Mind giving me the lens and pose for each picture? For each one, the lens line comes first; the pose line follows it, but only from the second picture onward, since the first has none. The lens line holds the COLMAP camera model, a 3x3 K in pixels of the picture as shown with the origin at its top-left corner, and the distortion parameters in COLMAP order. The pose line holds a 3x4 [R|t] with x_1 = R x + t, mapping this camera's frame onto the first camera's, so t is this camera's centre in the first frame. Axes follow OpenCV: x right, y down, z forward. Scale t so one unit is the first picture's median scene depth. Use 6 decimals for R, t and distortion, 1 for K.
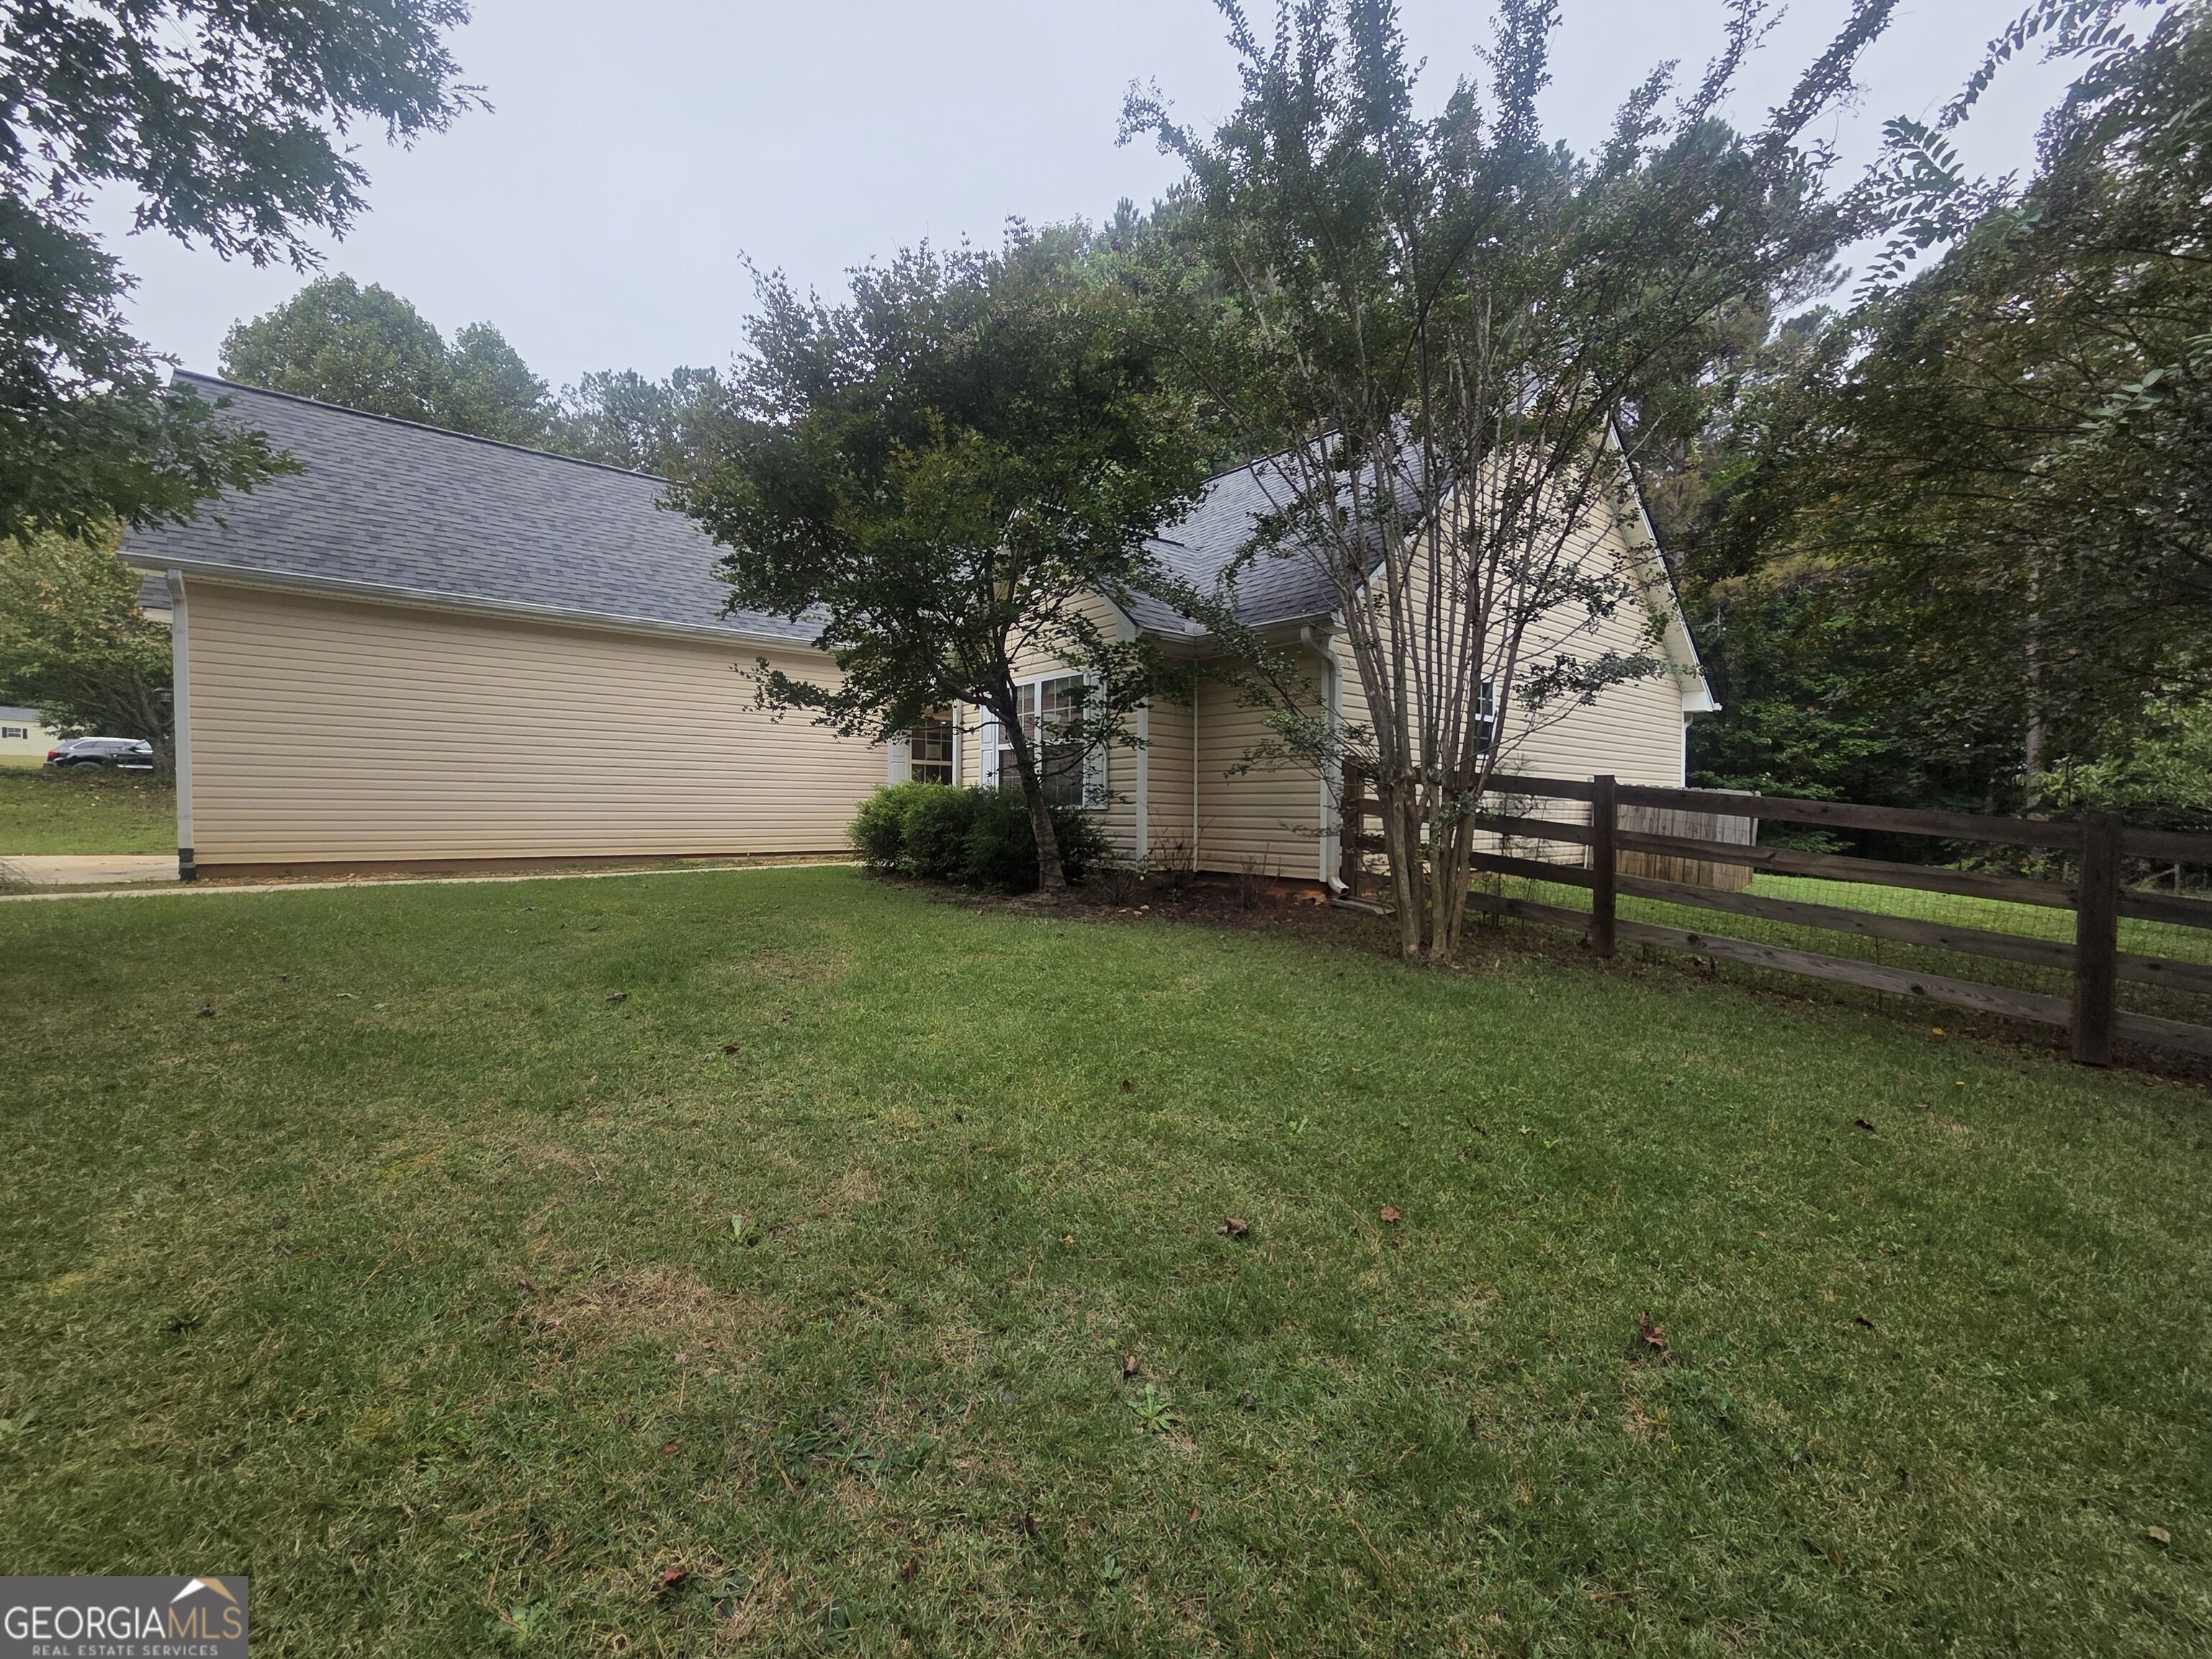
lens RADIAL K [[889.3, 0, 1122.9], [0, 889.3, 822.0], [0, 0, 1]] dist [0.000353, 0.000380]
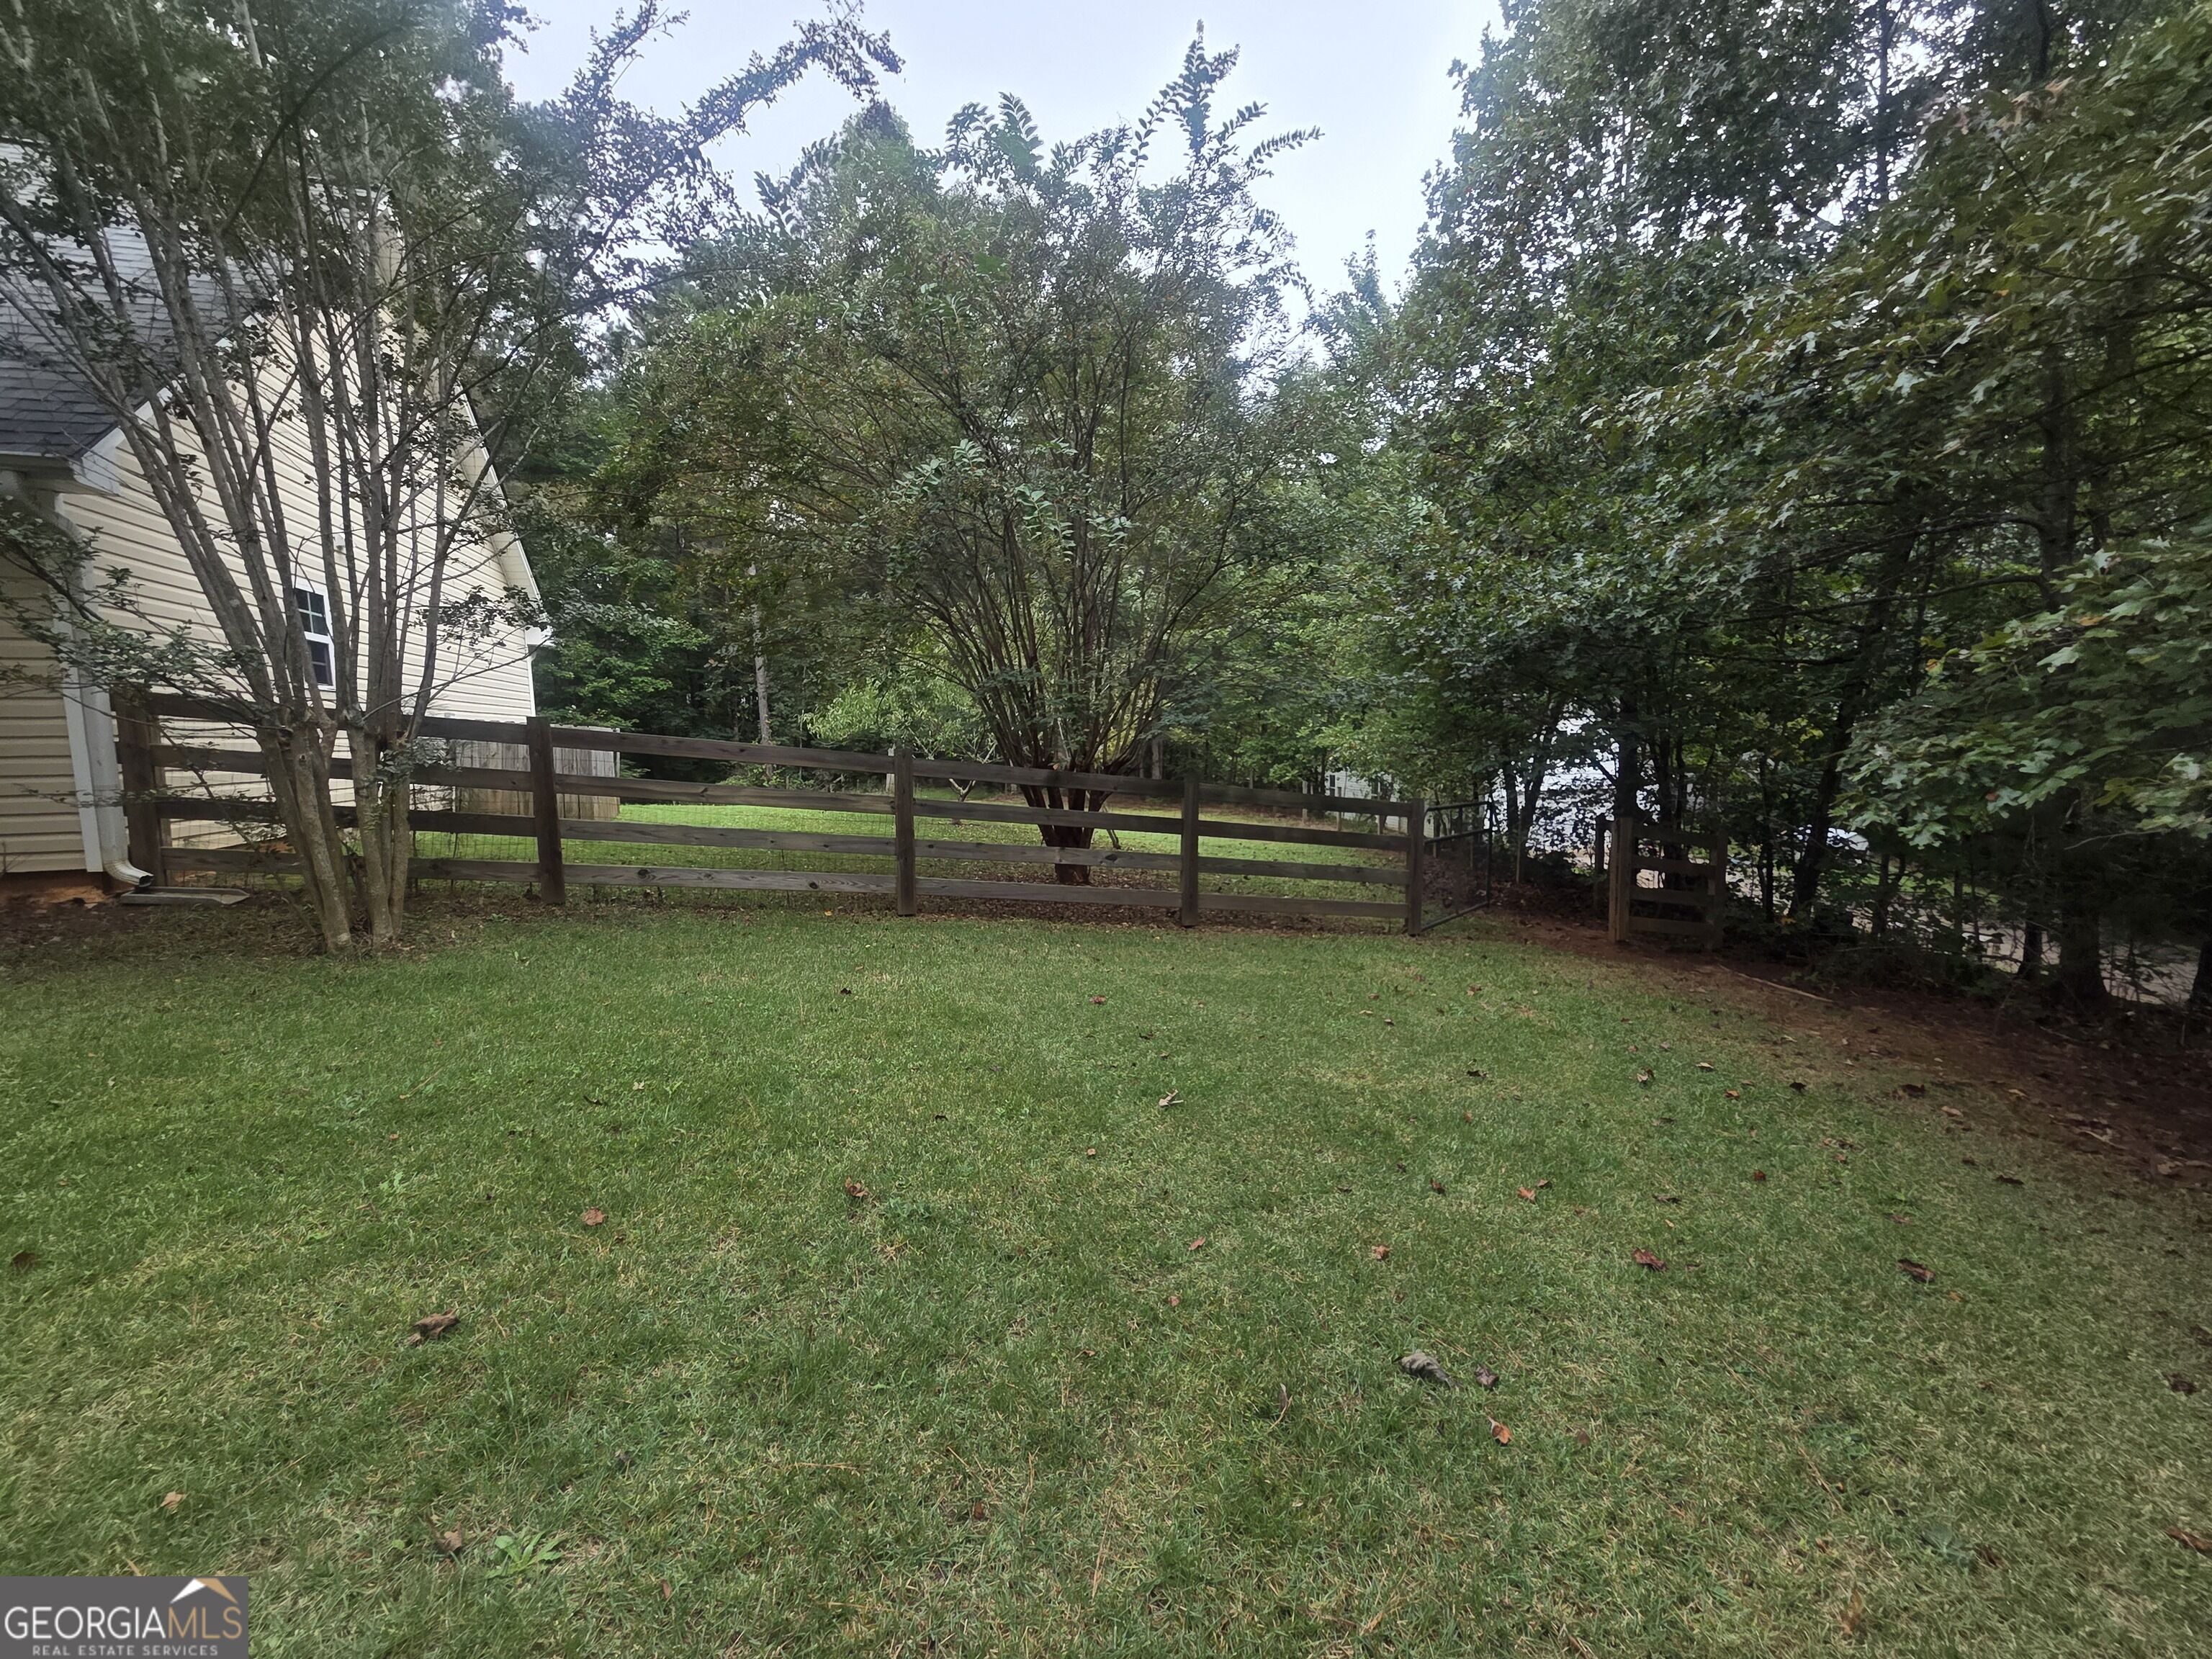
lens RADIAL K [[896.2, 0, 1106.0], [0, 896.2, 829.5], [0, 0, 1]] dist [-0.000417, -0.000269]
pose [[0.413751, -0.106703, 0.904115, -0.185029], [0.032404, 0.994204, 0.102506, -0.024469], [-0.909813, -0.013115, 0.414811, 0.090449]]
